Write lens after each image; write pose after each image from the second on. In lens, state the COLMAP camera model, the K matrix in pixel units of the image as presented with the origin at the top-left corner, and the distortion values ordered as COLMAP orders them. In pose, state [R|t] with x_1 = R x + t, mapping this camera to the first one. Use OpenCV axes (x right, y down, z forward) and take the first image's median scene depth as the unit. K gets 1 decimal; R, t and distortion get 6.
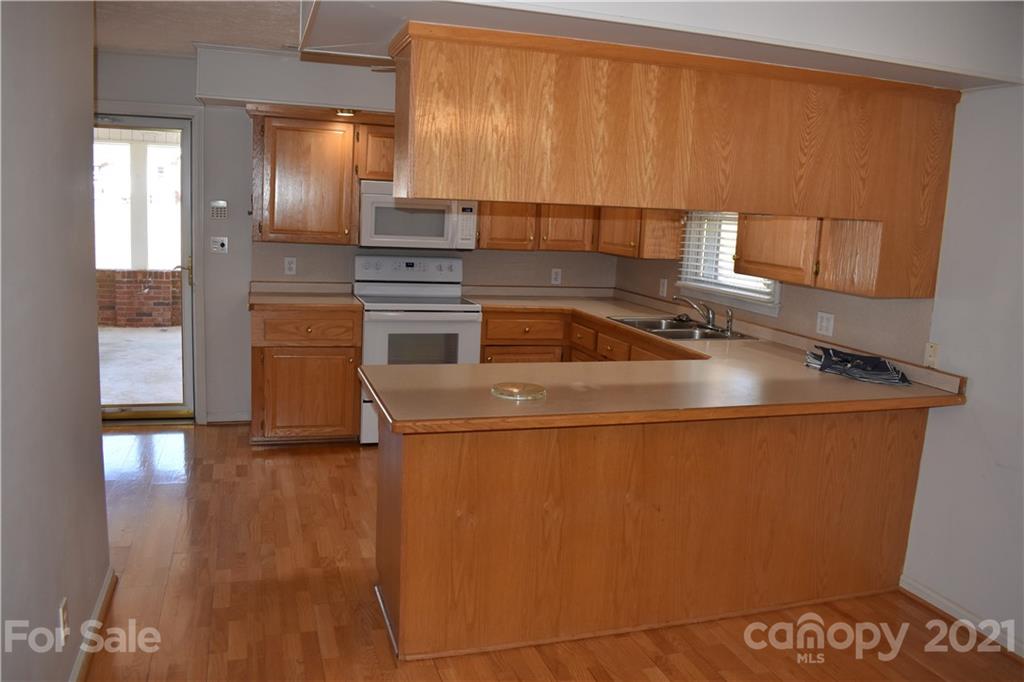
lens RADIAL K [[803.9, 0, 507.5], [0, 803.9, 341.1], [0, 0, 1]] dist [-0.090447, 0.013592]
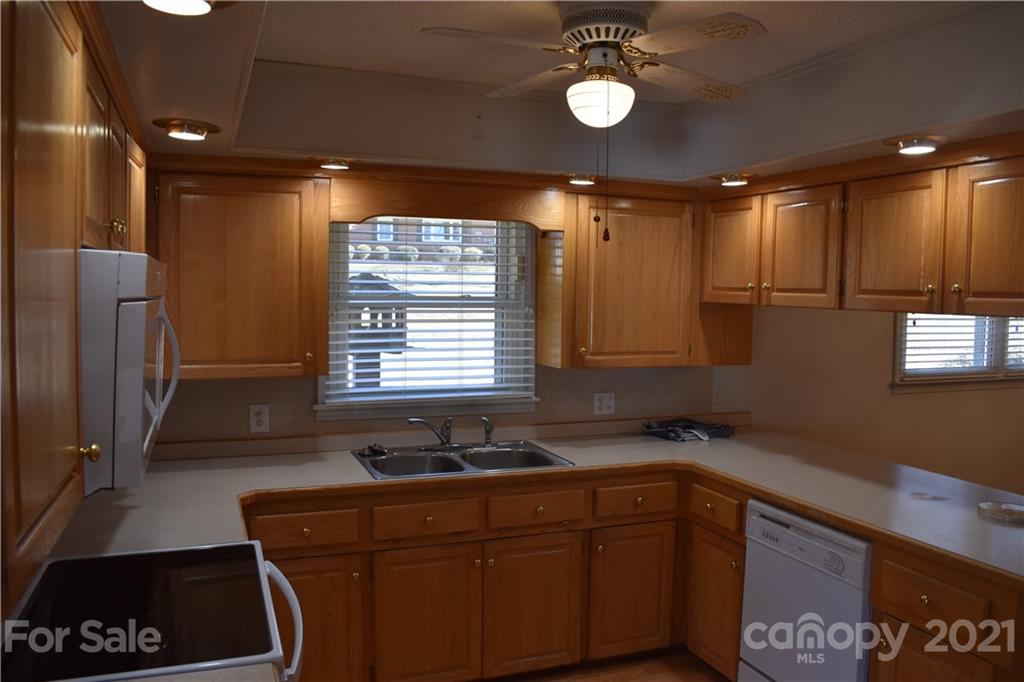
lens RADIAL K [[803.9, 0, 514.4], [0, 803.9, 340.6], [0, 0, 1]] dist [-0.090447, 0.013592]
pose [[-0.056012, -0.107125, 0.992667, -0.461084], [0.150140, 0.982018, 0.114448, -0.181061], [-0.987077, 0.155450, -0.038921, 0.879263]]
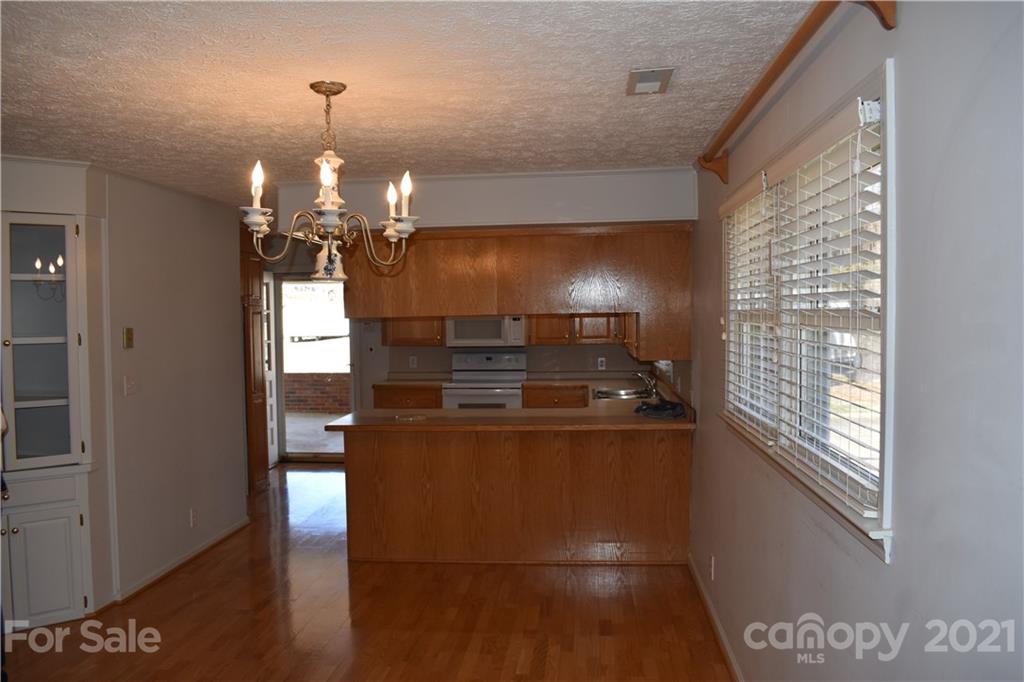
lens RADIAL K [[803.9, 0, 512.3], [0, 803.9, 340.8], [0, 0, 1]] dist [-0.090447, 0.013592]
pose [[0.917688, -0.046685, -0.394549, 0.541616], [-0.007420, 0.990885, -0.134506, 0.075529], [0.397232, 0.126362, 0.908977, -0.343264]]
